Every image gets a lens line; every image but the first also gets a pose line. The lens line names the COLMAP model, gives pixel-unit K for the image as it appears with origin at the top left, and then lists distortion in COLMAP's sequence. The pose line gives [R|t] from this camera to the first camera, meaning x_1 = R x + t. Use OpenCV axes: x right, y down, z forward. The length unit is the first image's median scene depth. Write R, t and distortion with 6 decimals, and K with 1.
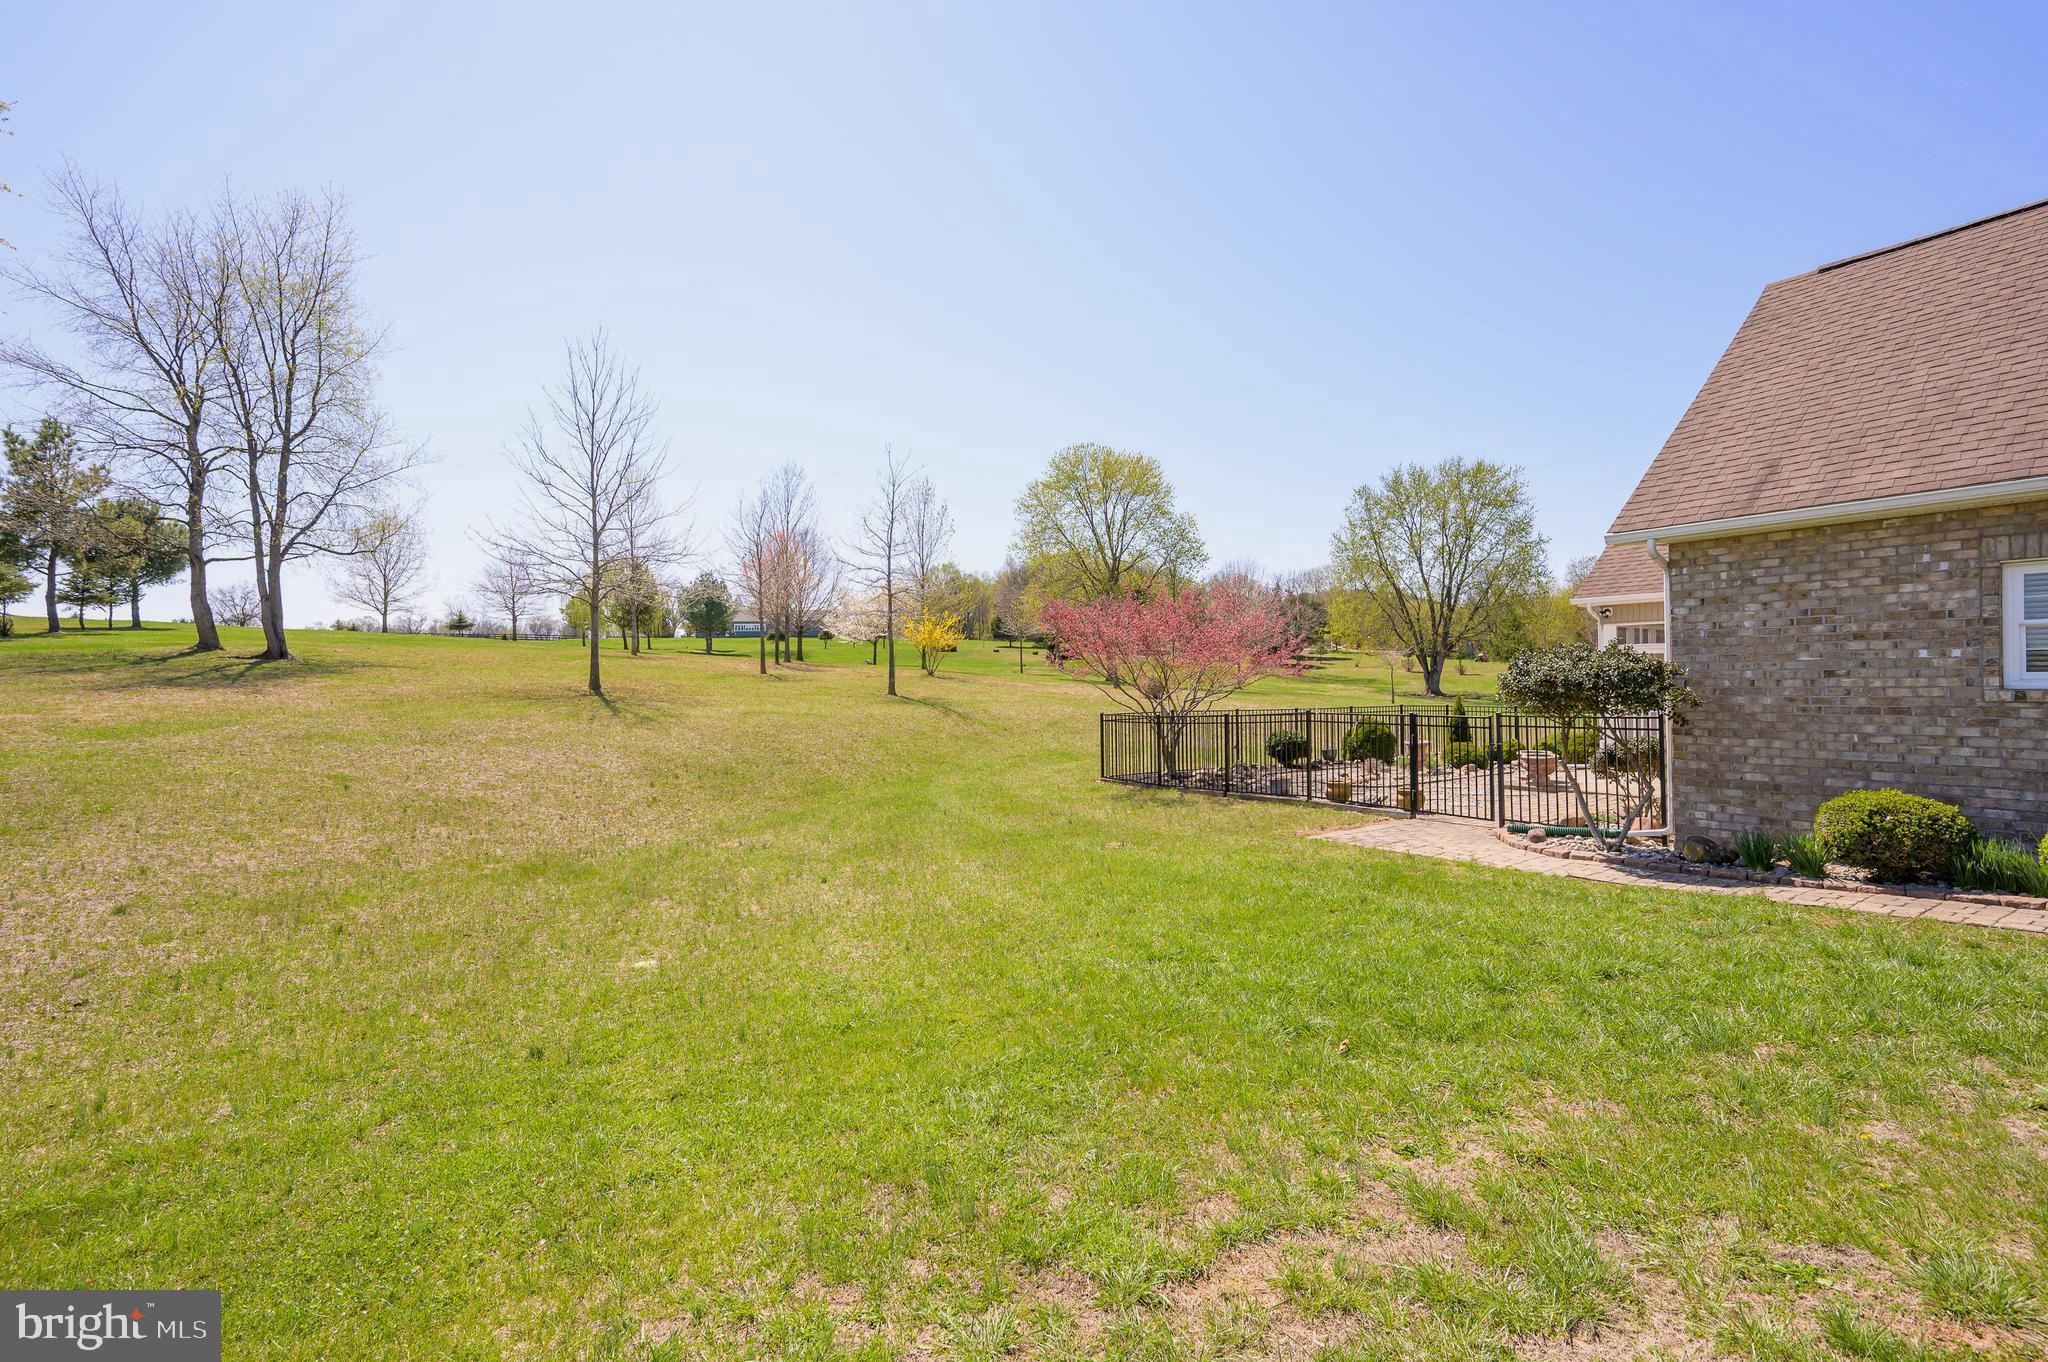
lens RADIAL K [[908.1, 0, 1031.6], [0, 908.1, 691.3], [0, 0, 1]] dist [-0.001963, 0.000487]
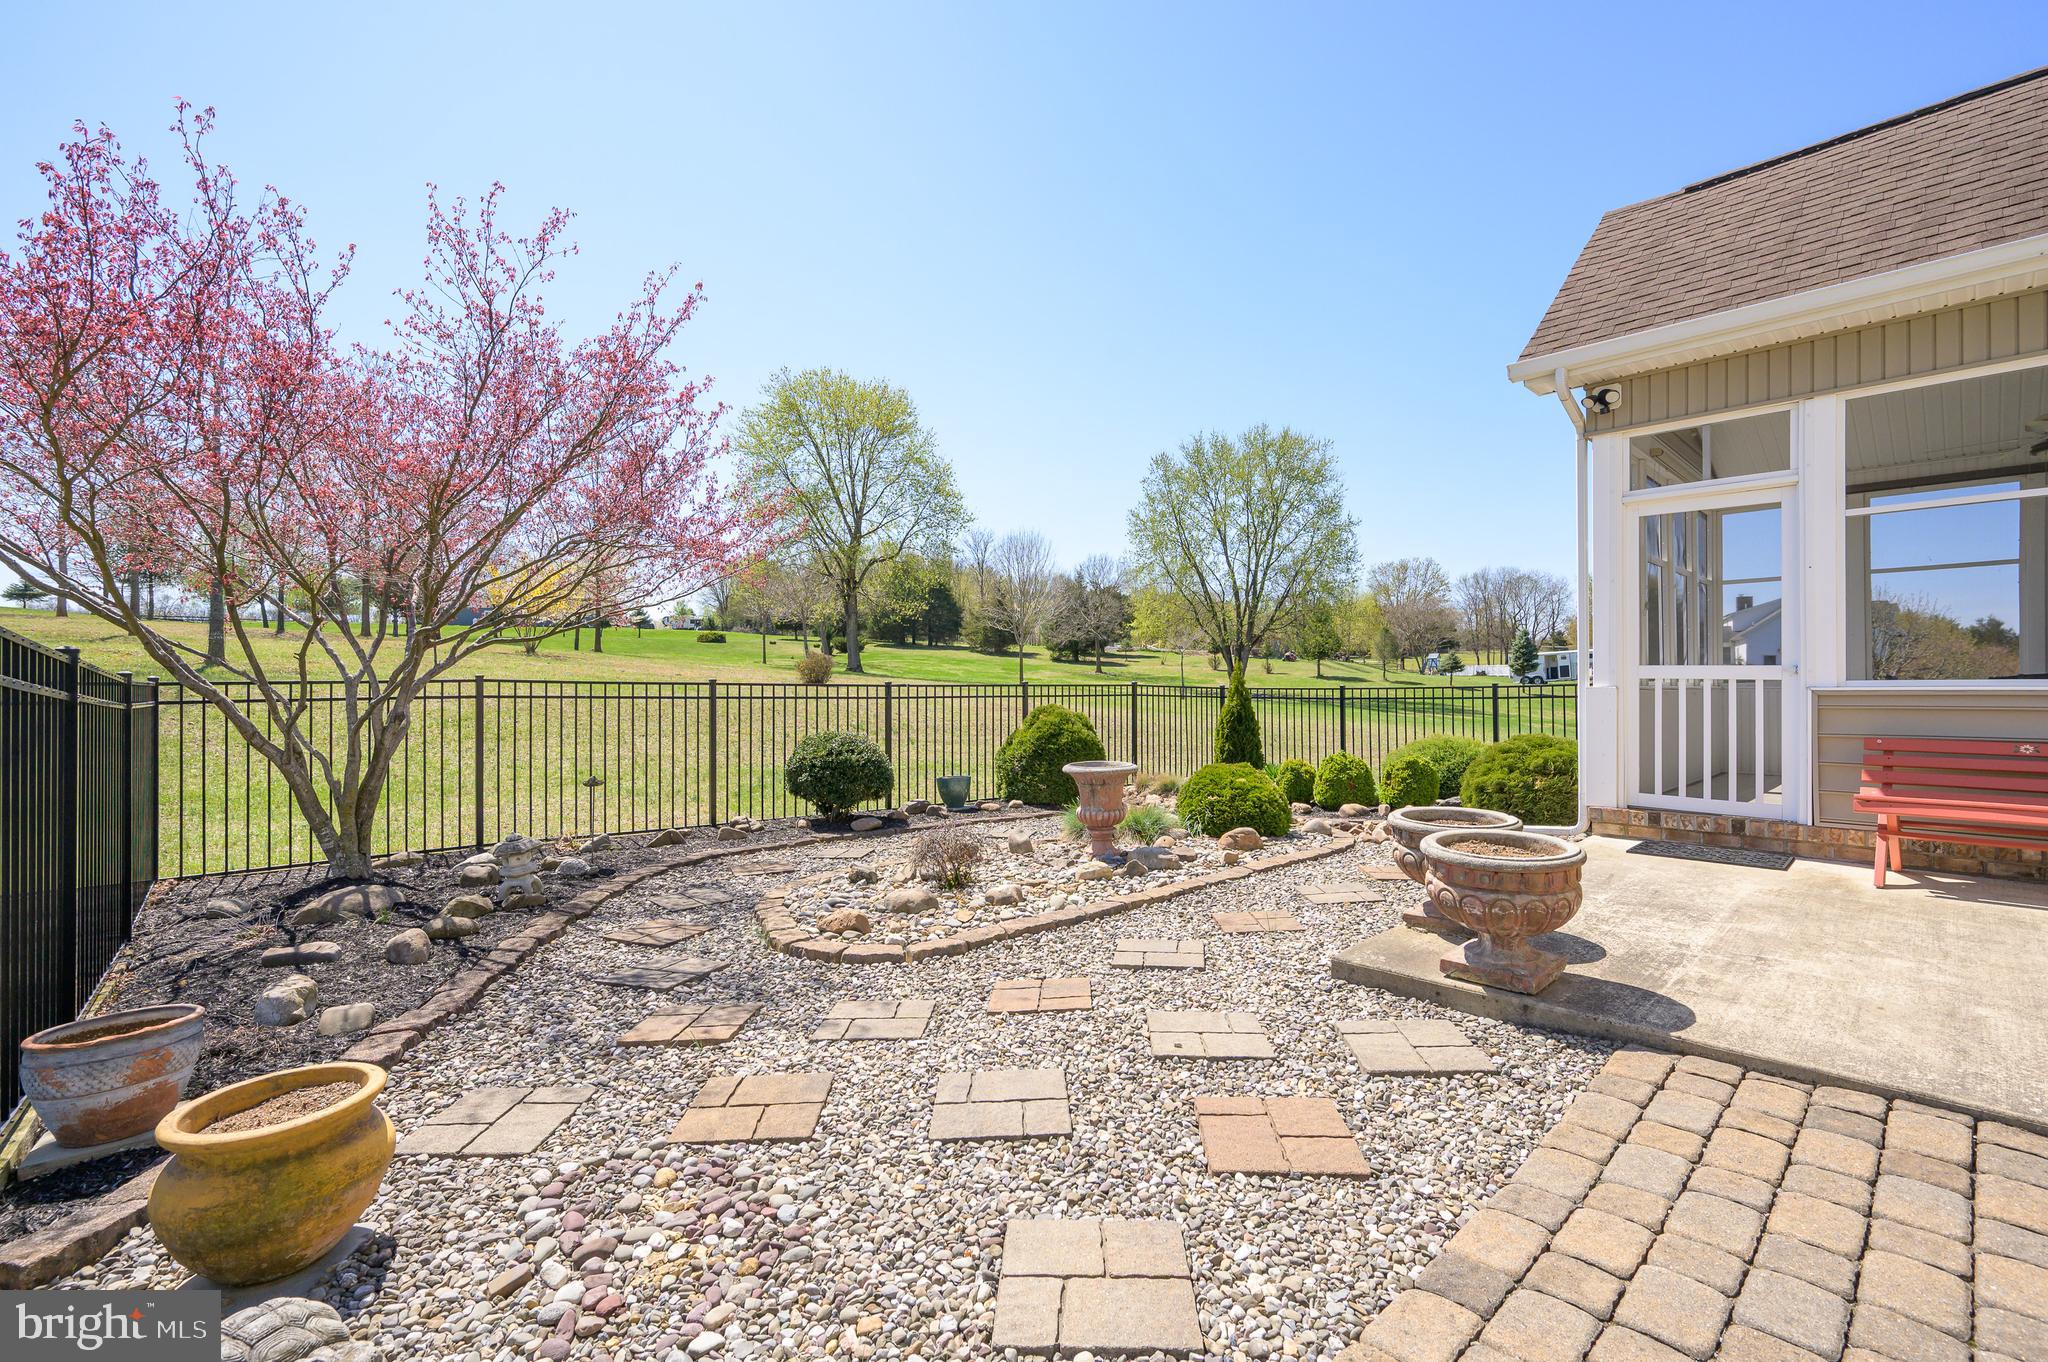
lens RADIAL K [[908.1, 0, 1017.1], [0, 908.1, 678.9], [0, 0, 1]] dist [-0.001963, 0.000487]
pose [[0.985104, 0.005812, 0.171864, 0.148825], [-0.002280, 0.999782, -0.020737, 0.015547], [-0.171947, 0.020036, 0.984902, 0.316063]]
